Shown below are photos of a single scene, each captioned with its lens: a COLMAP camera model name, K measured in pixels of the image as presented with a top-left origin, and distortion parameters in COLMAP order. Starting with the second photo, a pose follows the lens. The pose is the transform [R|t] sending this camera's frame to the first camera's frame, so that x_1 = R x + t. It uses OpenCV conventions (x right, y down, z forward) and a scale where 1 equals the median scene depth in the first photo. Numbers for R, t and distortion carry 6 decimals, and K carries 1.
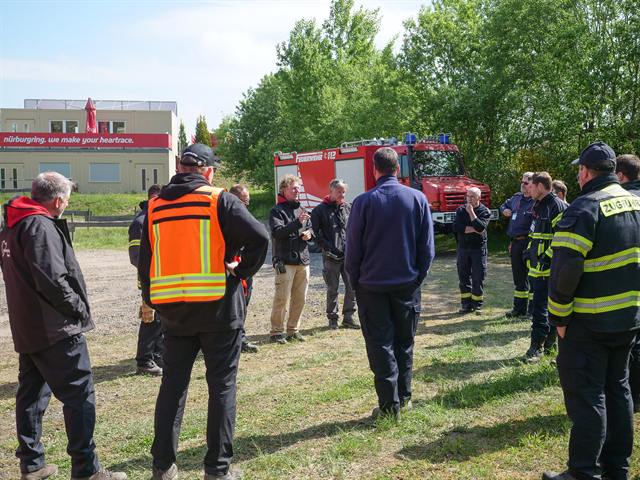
lens RADIAL K [[2419.5, 0, 320.0], [0, 2419.5, 240.0], [0, 0, 1]] dist [-0.042734, -0.846721]
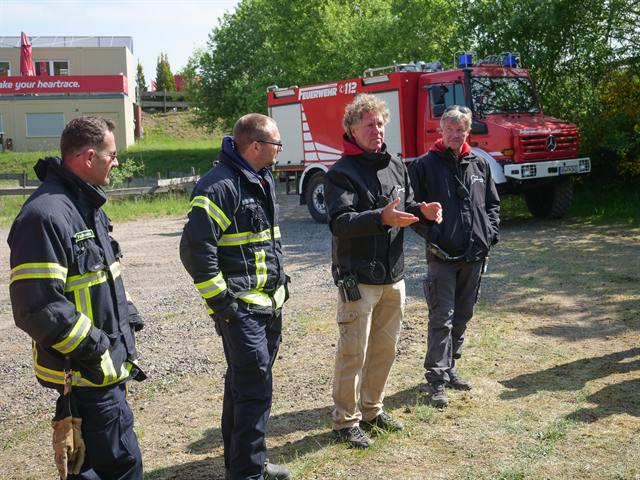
lens RADIAL K [[2538.3, 0, 320.0], [0, 2538.3, 240.0], [0, 0, 1]] dist [-0.223794, 28.232210]
pose [[0.999544, -0.027708, 0.012034, -0.009147], [0.027486, 0.999455, 0.018286, -0.002597], [-0.012534, -0.017947, 0.999760, 0.158671]]
